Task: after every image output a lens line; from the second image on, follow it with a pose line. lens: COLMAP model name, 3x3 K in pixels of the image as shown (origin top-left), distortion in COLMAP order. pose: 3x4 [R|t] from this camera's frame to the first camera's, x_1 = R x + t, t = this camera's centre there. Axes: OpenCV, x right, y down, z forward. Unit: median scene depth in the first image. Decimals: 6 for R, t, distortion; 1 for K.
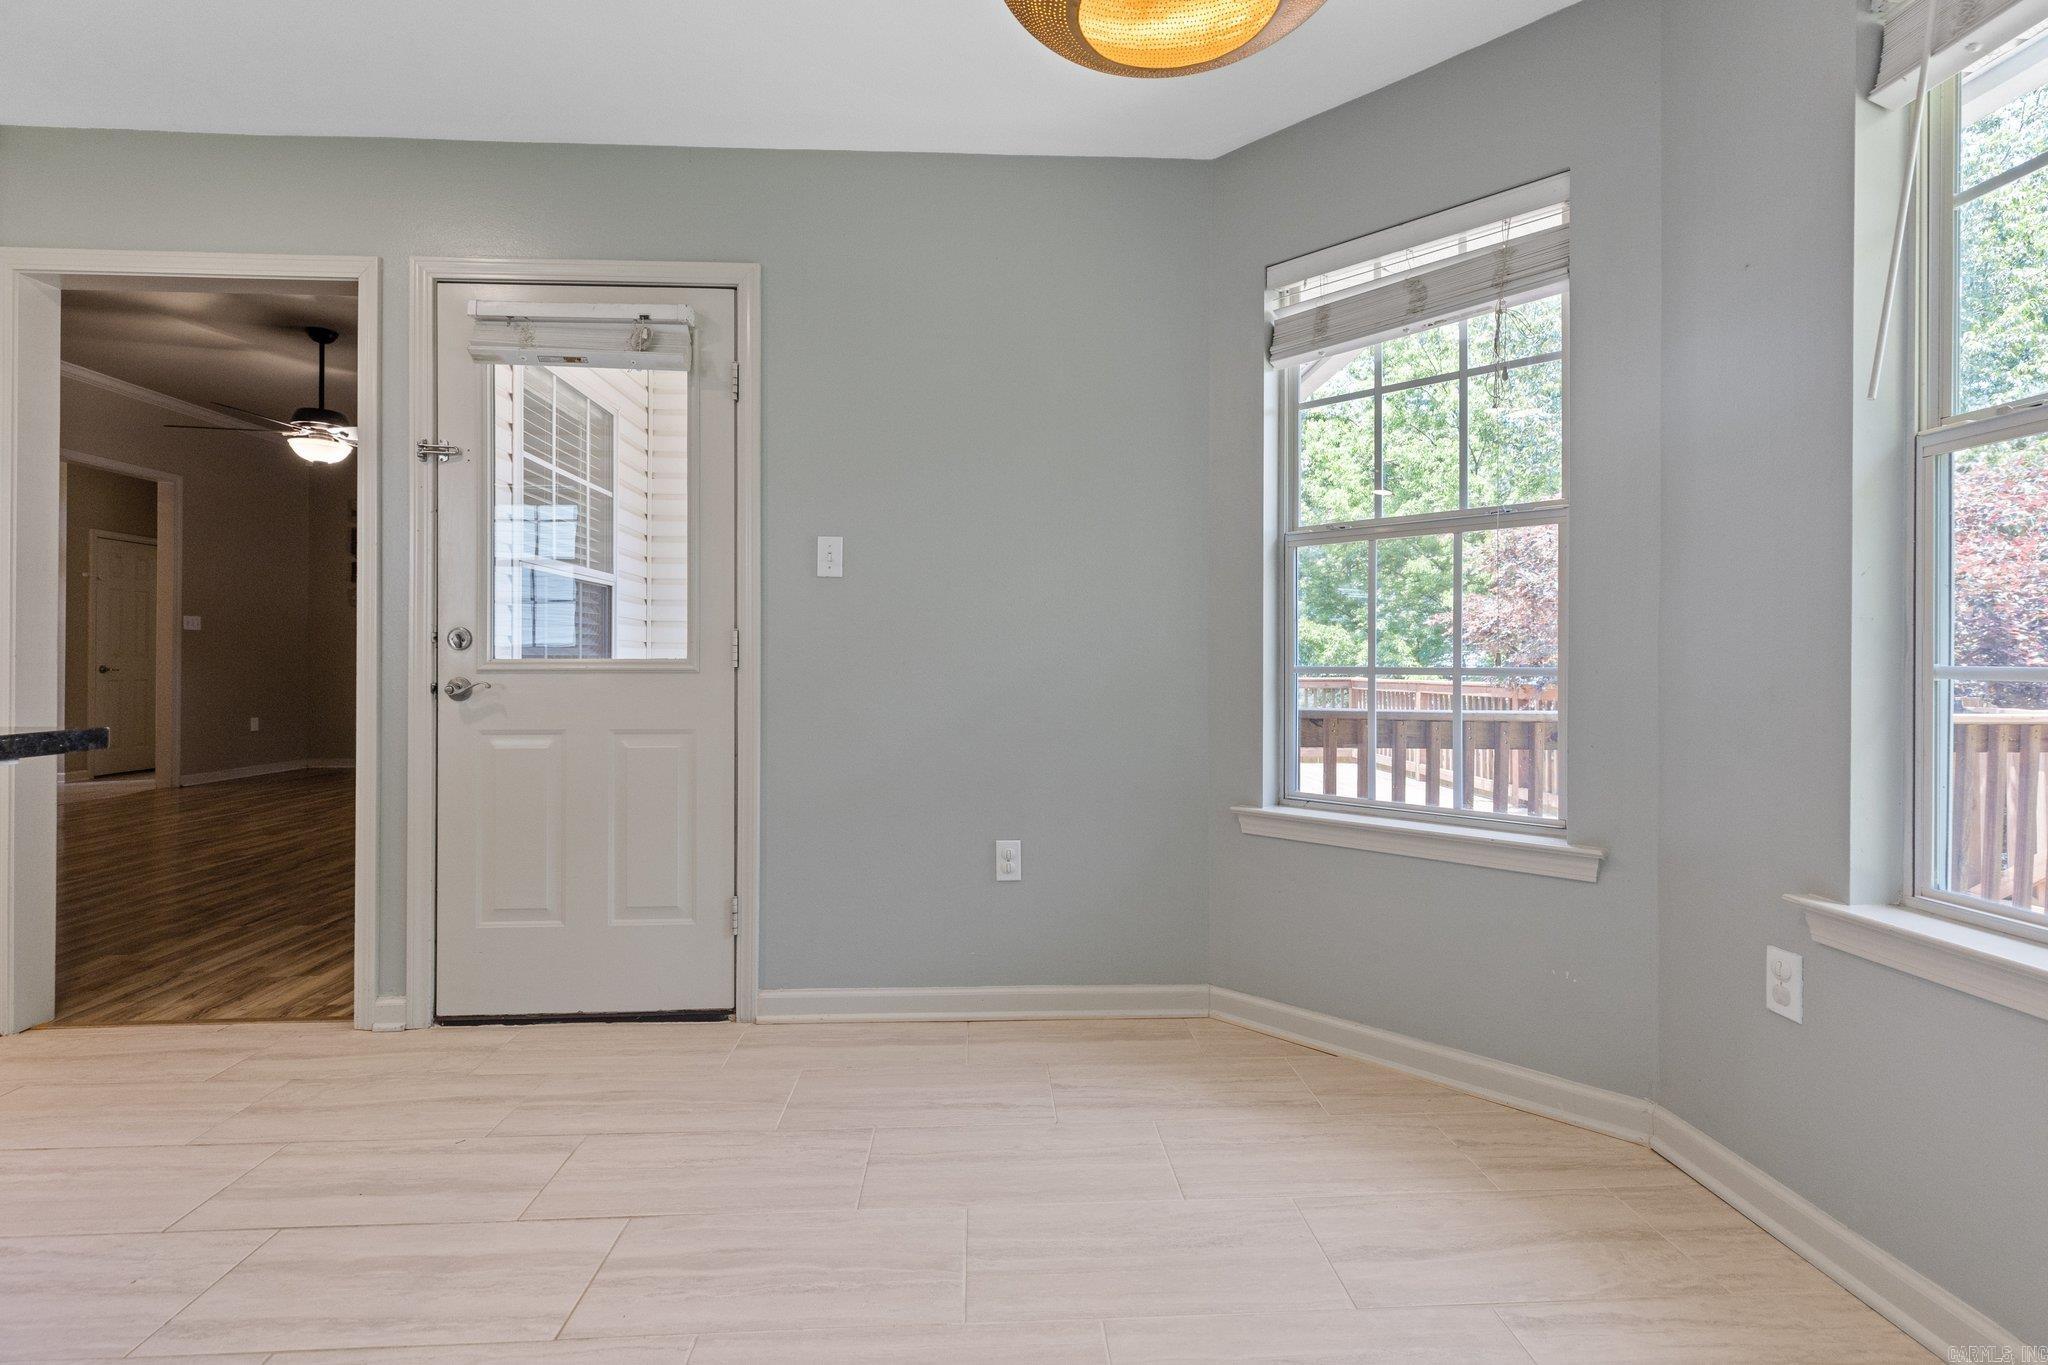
lens RADIAL K [[936.8, 0, 1019.3], [0, 936.8, 663.4], [0, 0, 1]] dist [0.007522, 0.000845]
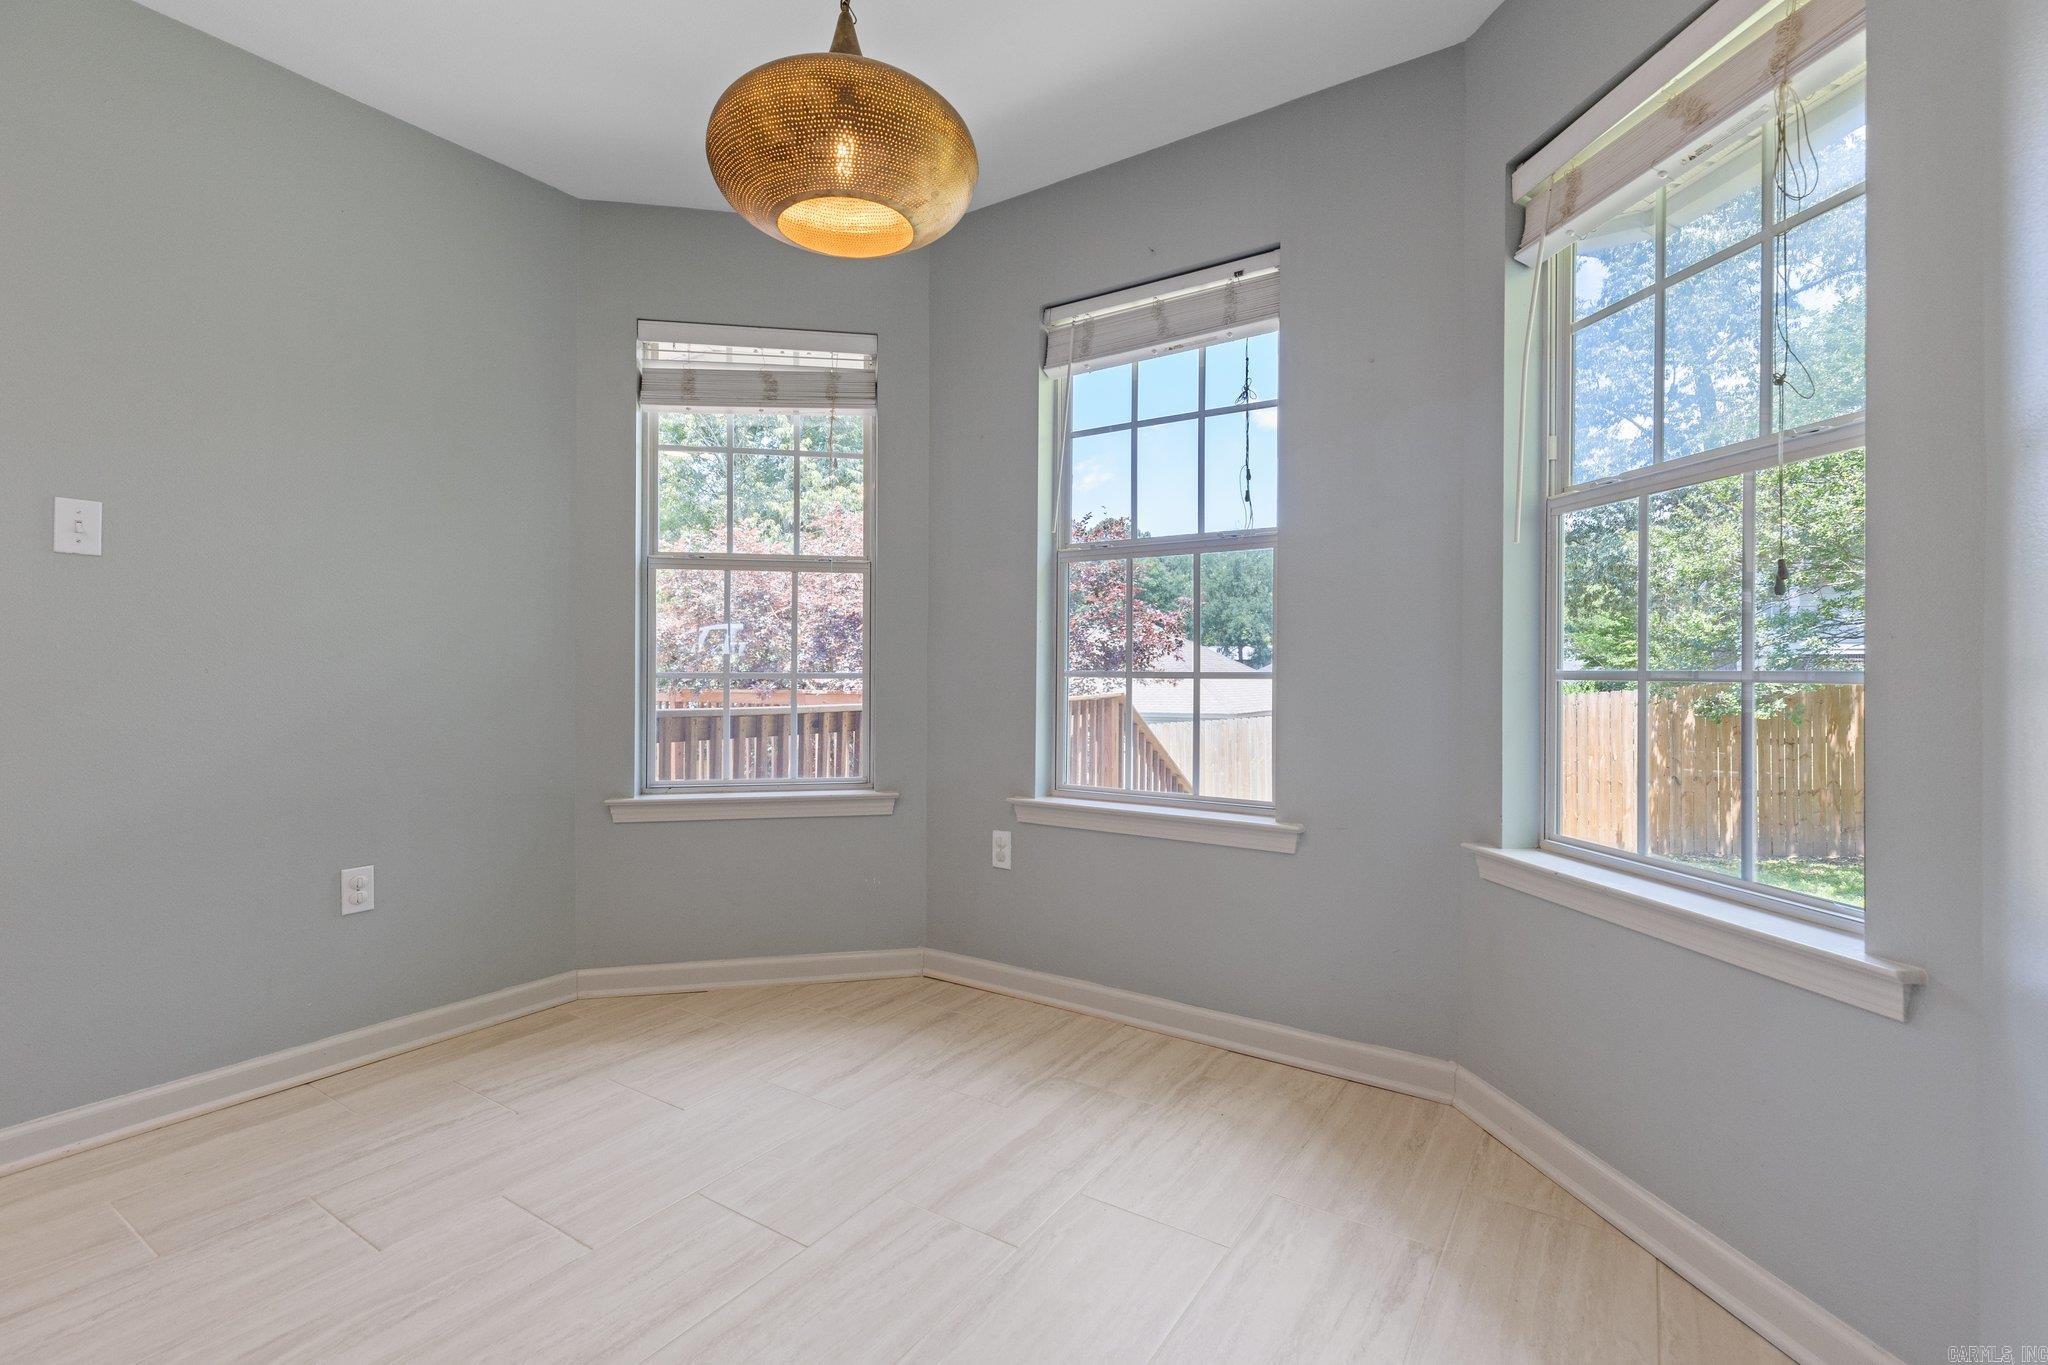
lens RADIAL K [[936.8, 0, 1027.1], [0, 936.8, 682.4], [0, 0, 1]] dist [0.007522, 0.000845]
pose [[0.591328, -0.011229, 0.806353, -0.377895], [0.002364, 0.999923, 0.012191, 0.002360], [-0.806428, -0.005302, 0.591309, -0.052279]]
